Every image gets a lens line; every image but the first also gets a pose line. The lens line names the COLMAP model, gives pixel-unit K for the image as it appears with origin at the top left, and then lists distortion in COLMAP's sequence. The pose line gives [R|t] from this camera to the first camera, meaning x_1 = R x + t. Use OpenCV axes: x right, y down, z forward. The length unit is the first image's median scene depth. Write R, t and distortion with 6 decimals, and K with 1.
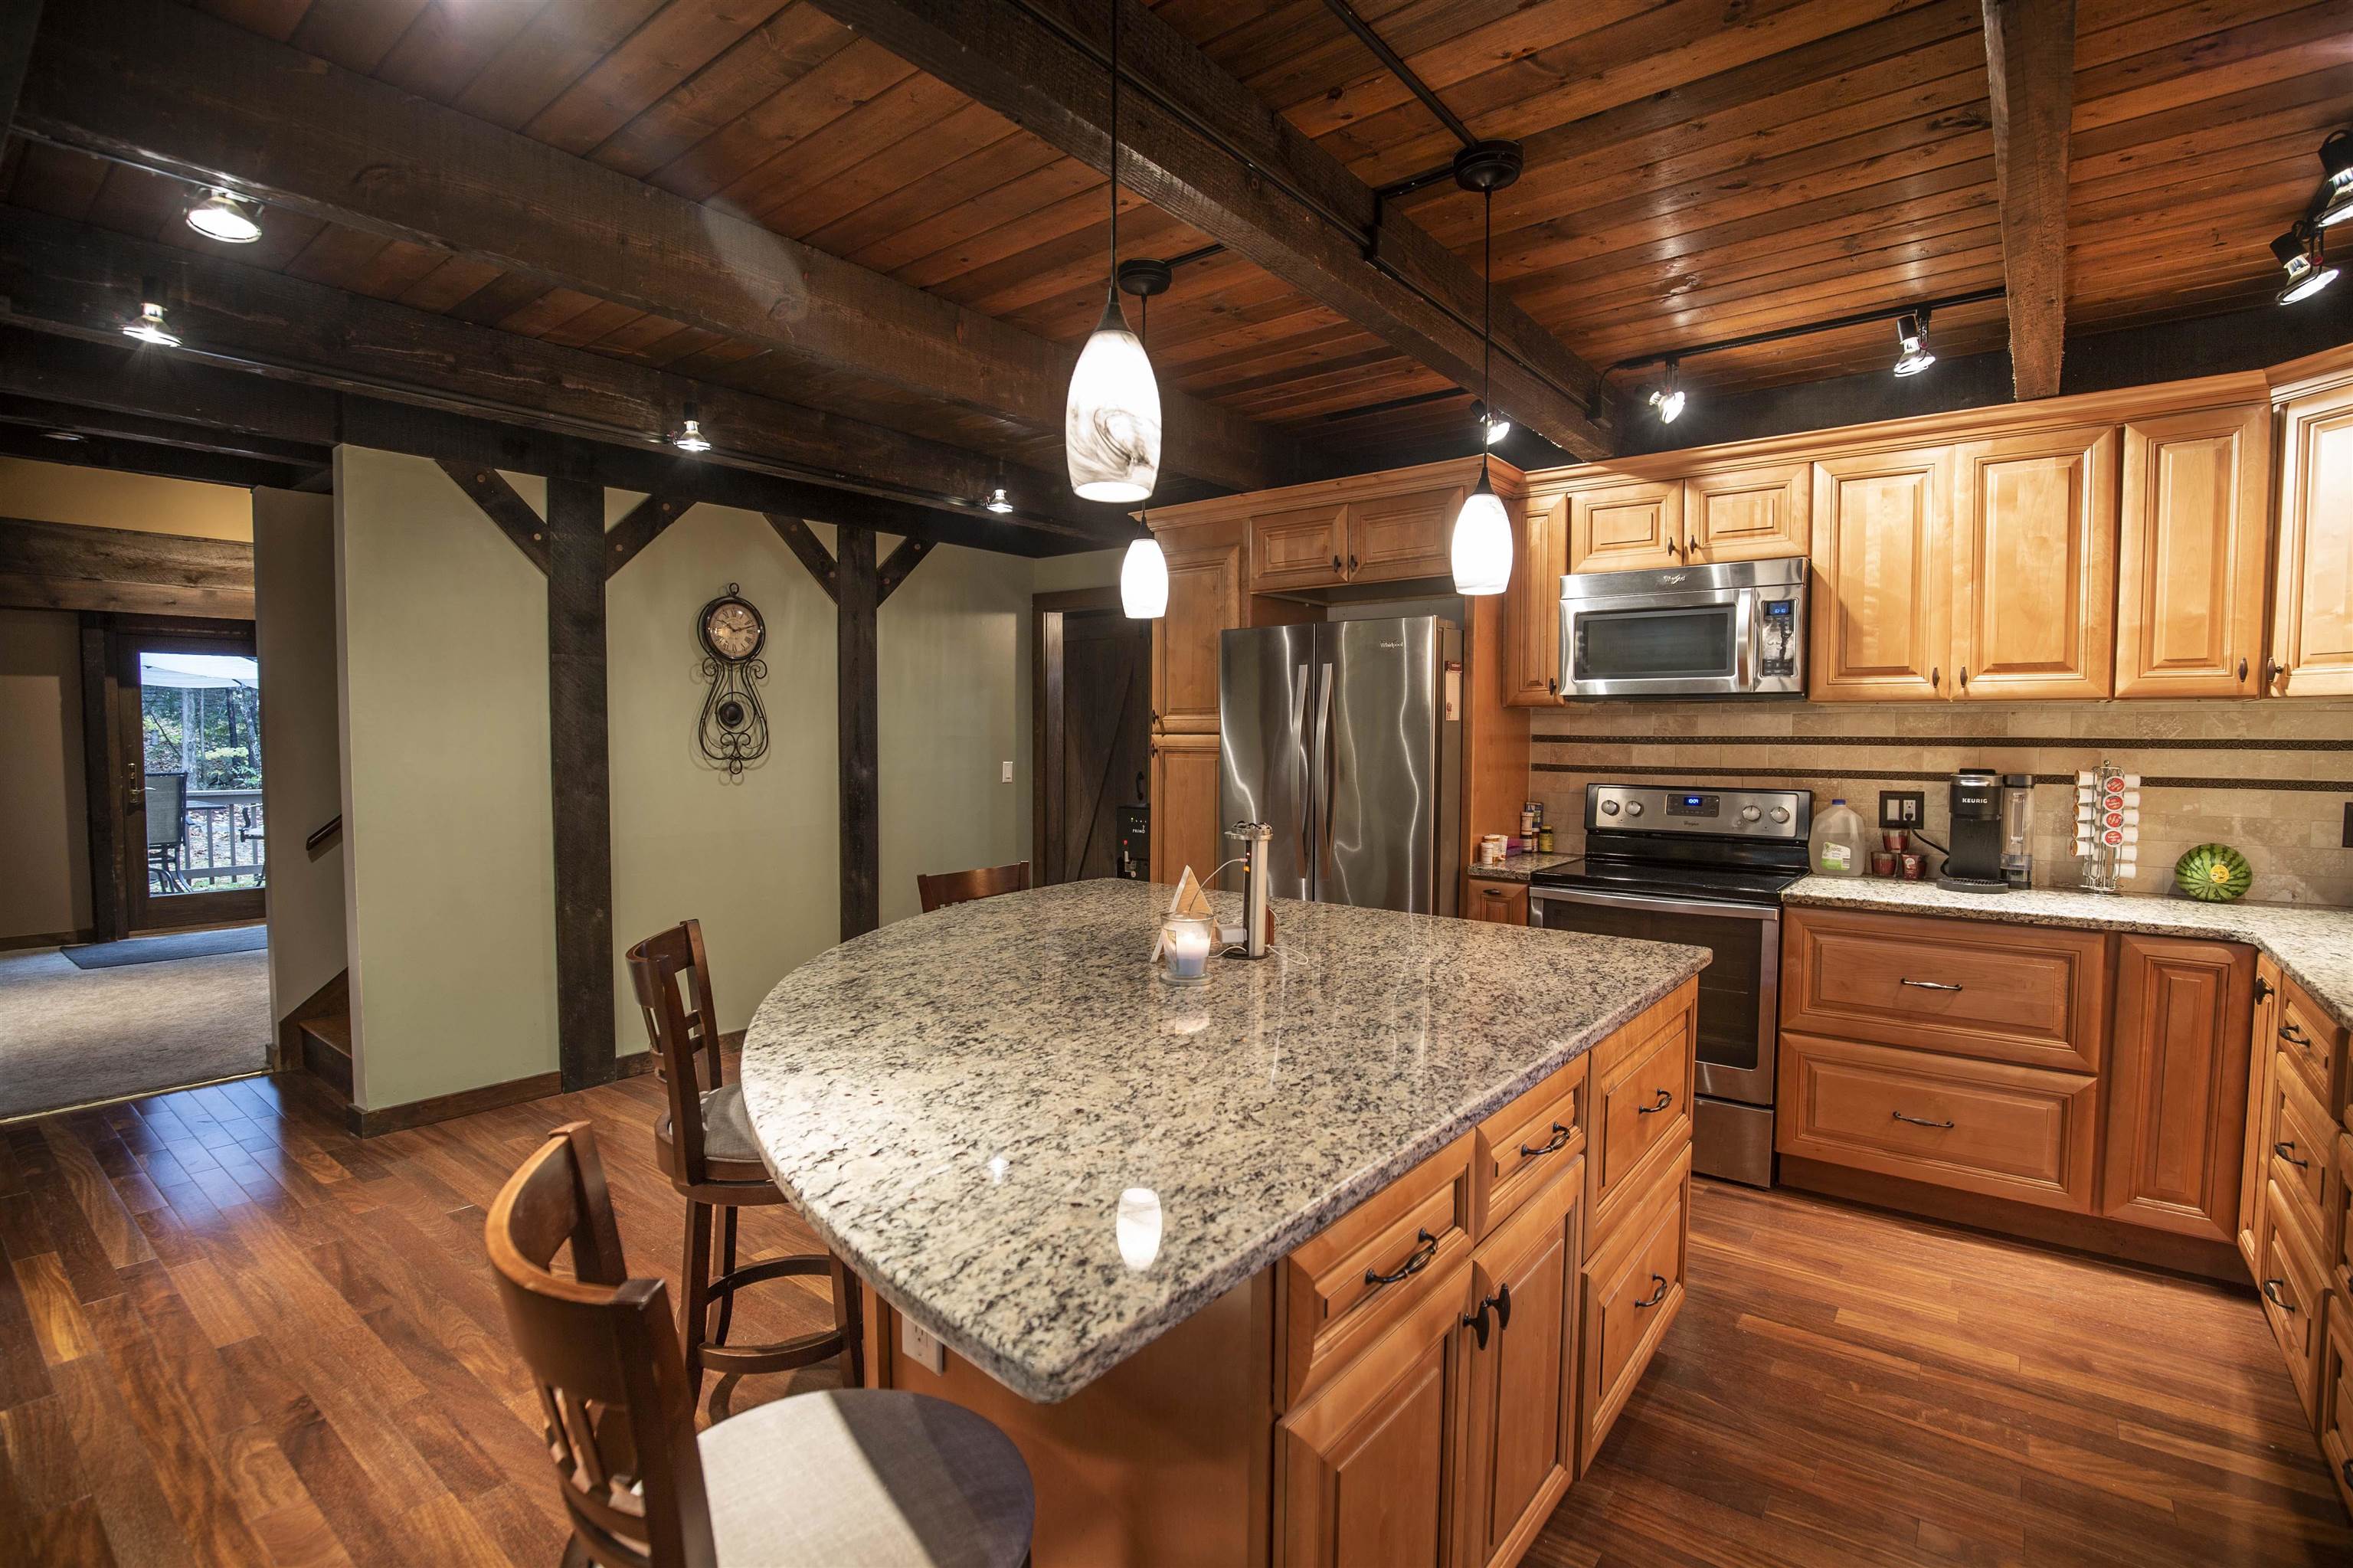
lens RADIAL K [[1084.7, 0, 1196.8], [0, 1084.7, 785.2], [0, 0, 1]] dist [-0.031246, 0.001679]
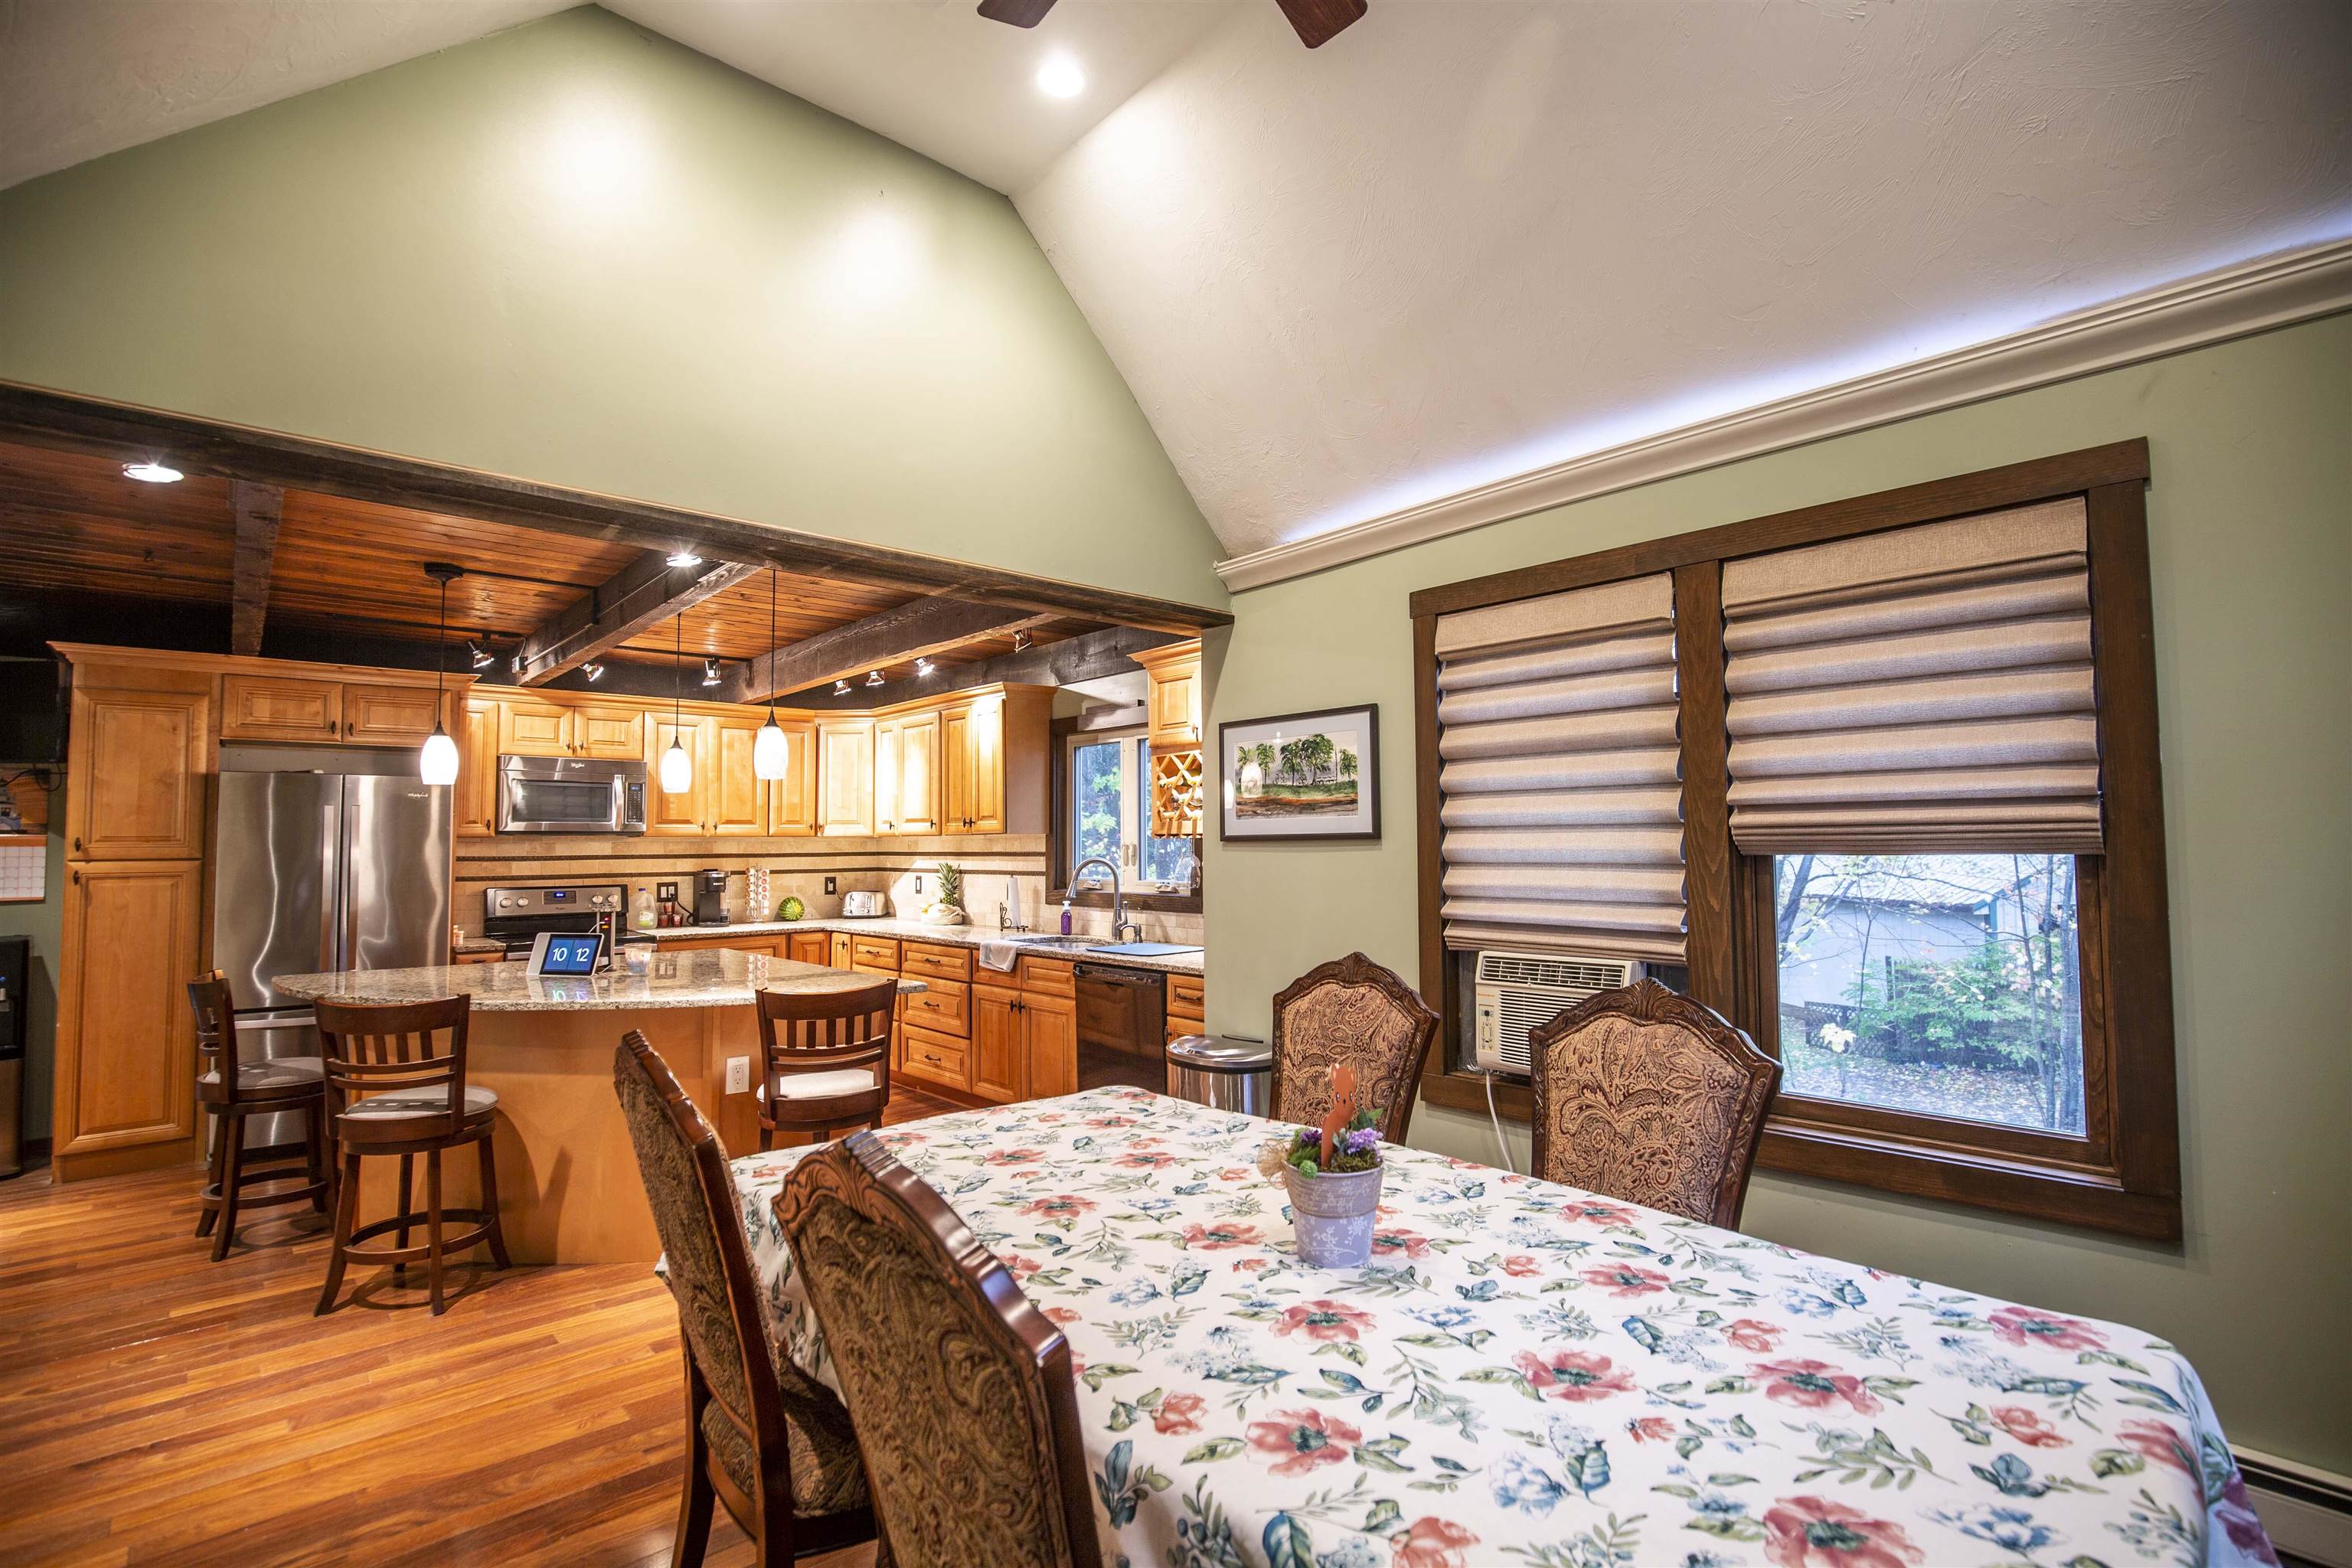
lens RADIAL K [[1084.2, 0, 1184.3], [0, 1084.2, 780.7], [0, 0, 1]] dist [-0.031246, 0.001679]
pose [[0.166206, 0.052643, 0.984685, -1.126239], [0.056309, 0.996438, -0.062776, -0.002662], [-0.984482, 0.065880, 0.162650, -0.251689]]
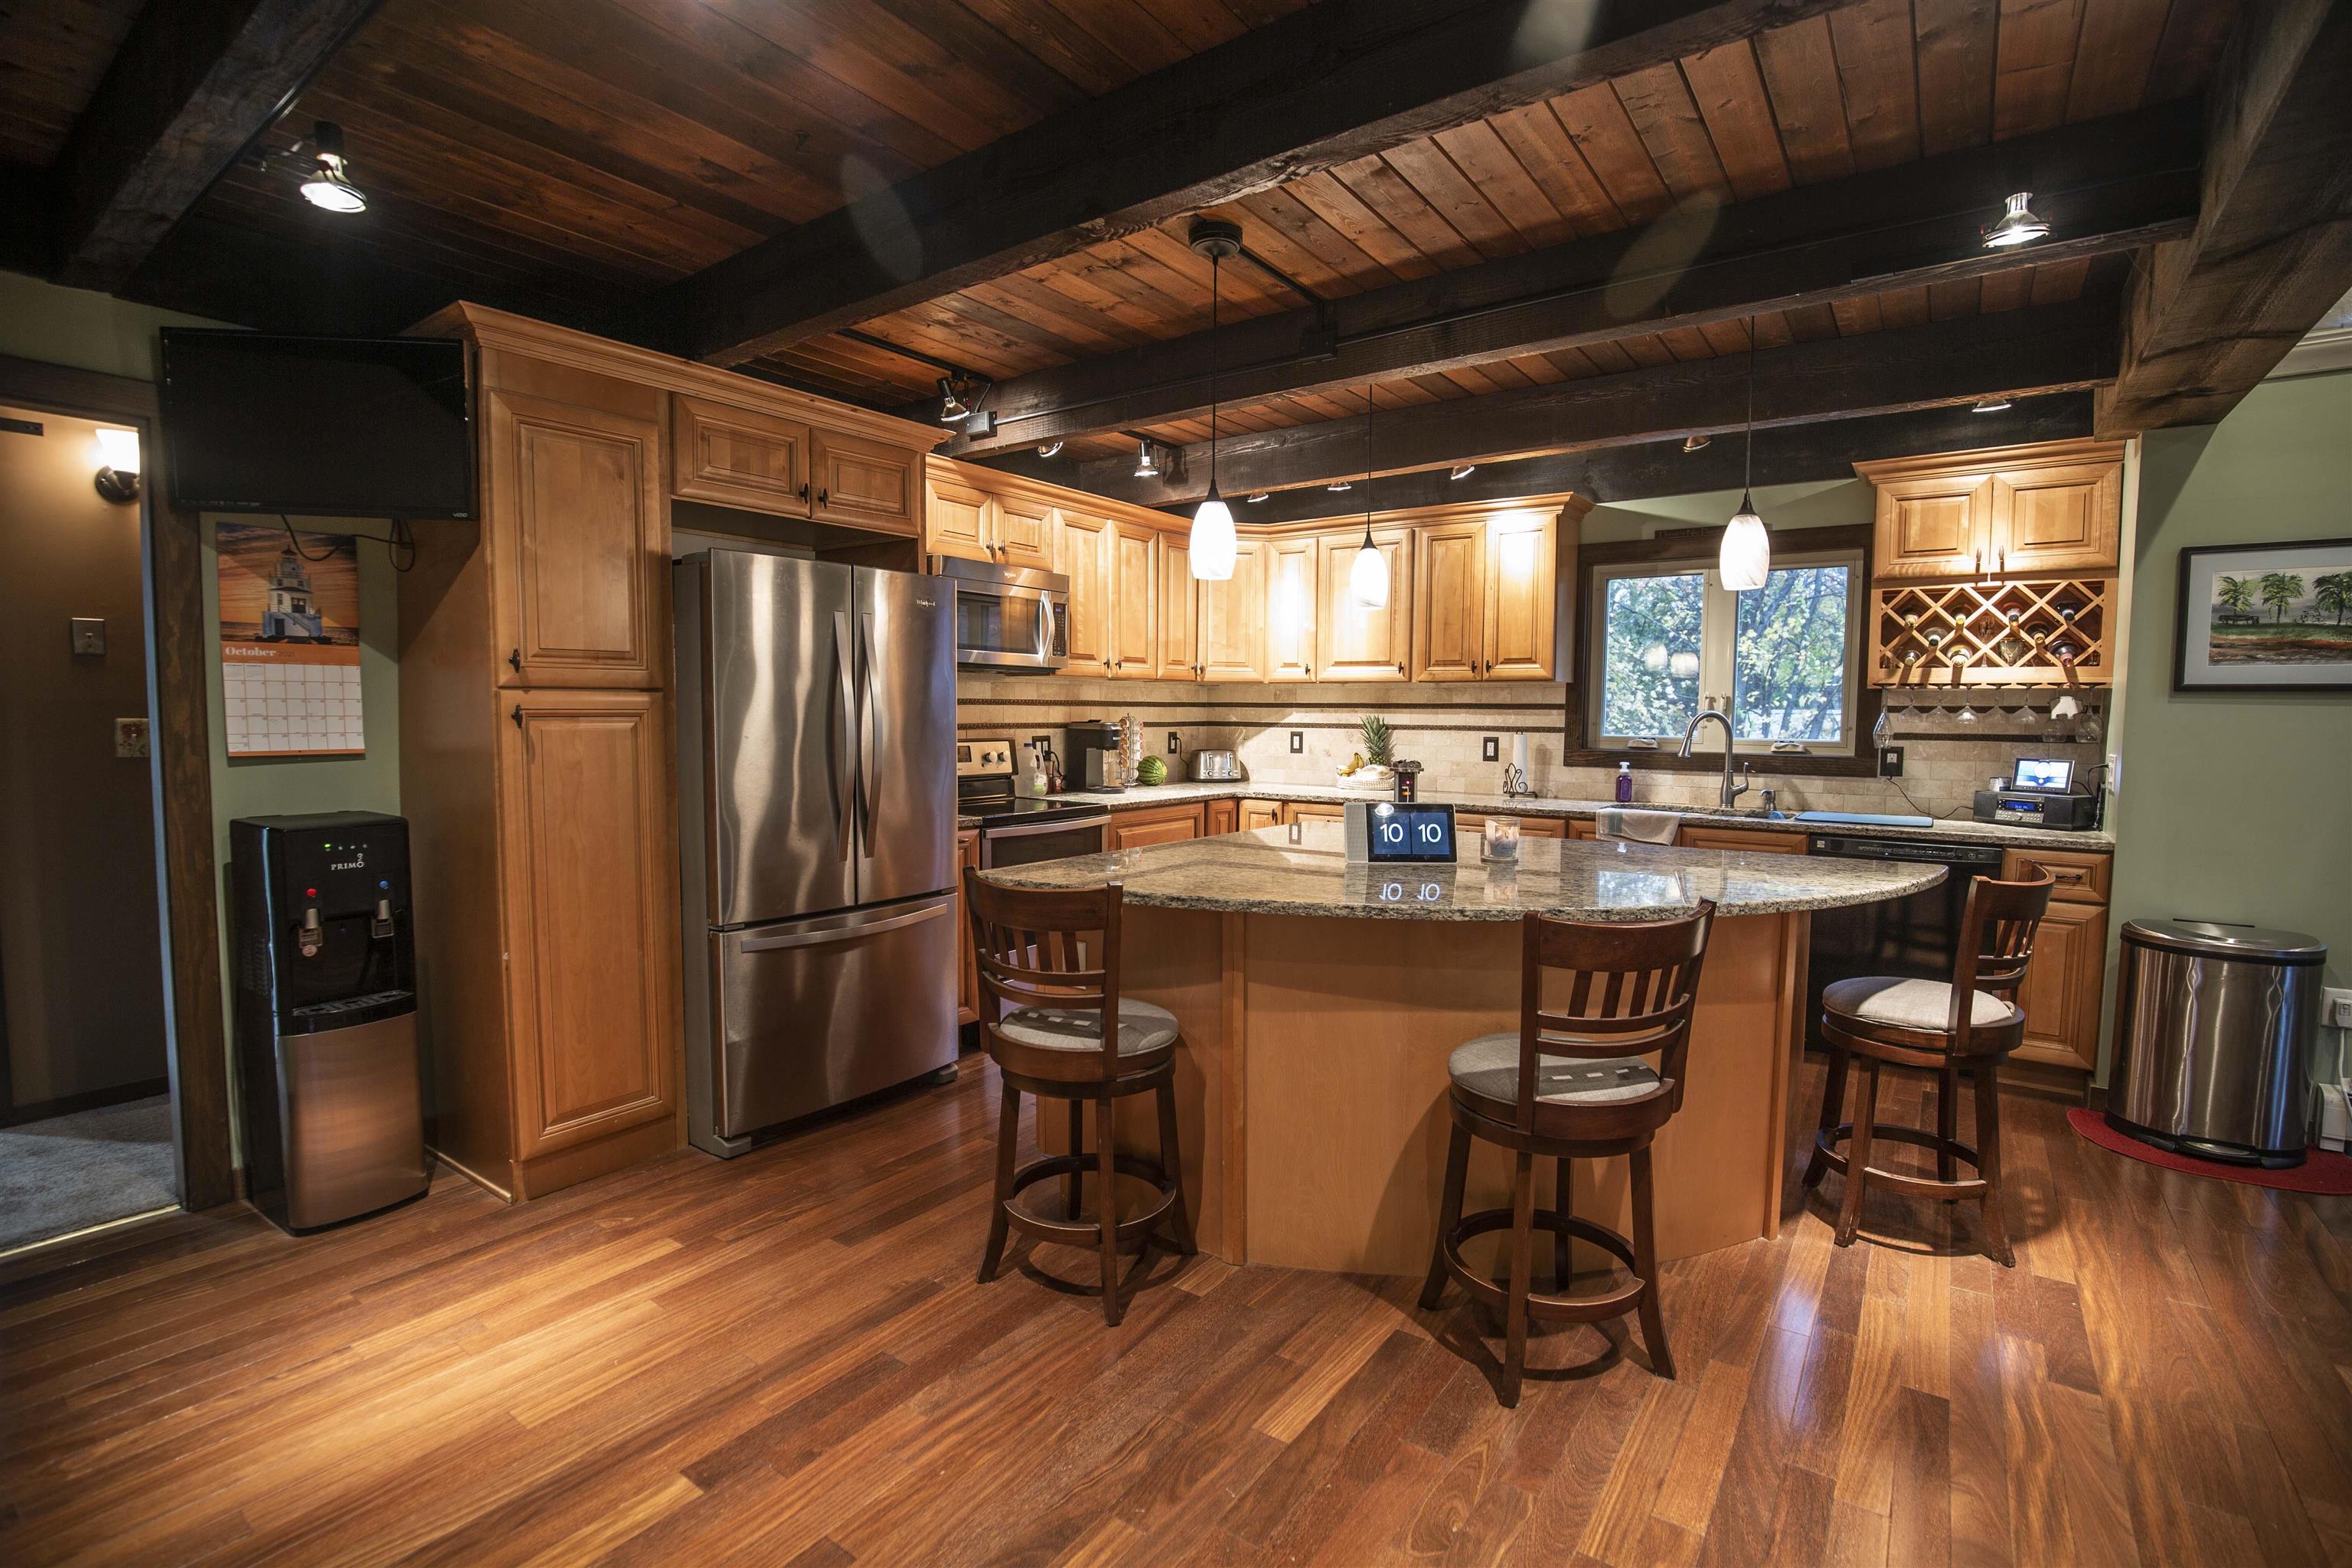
lens RADIAL K [[1084.2, 0, 1170.7], [0, 1084.2, 781.9], [0, 0, 1]] dist [-0.031246, 0.001679]
pose [[-0.029125, -0.069200, 0.997178, -0.877538], [0.038871, 0.996768, 0.070307, -0.030445], [-0.998820, 0.040809, -0.026341, 0.873170]]
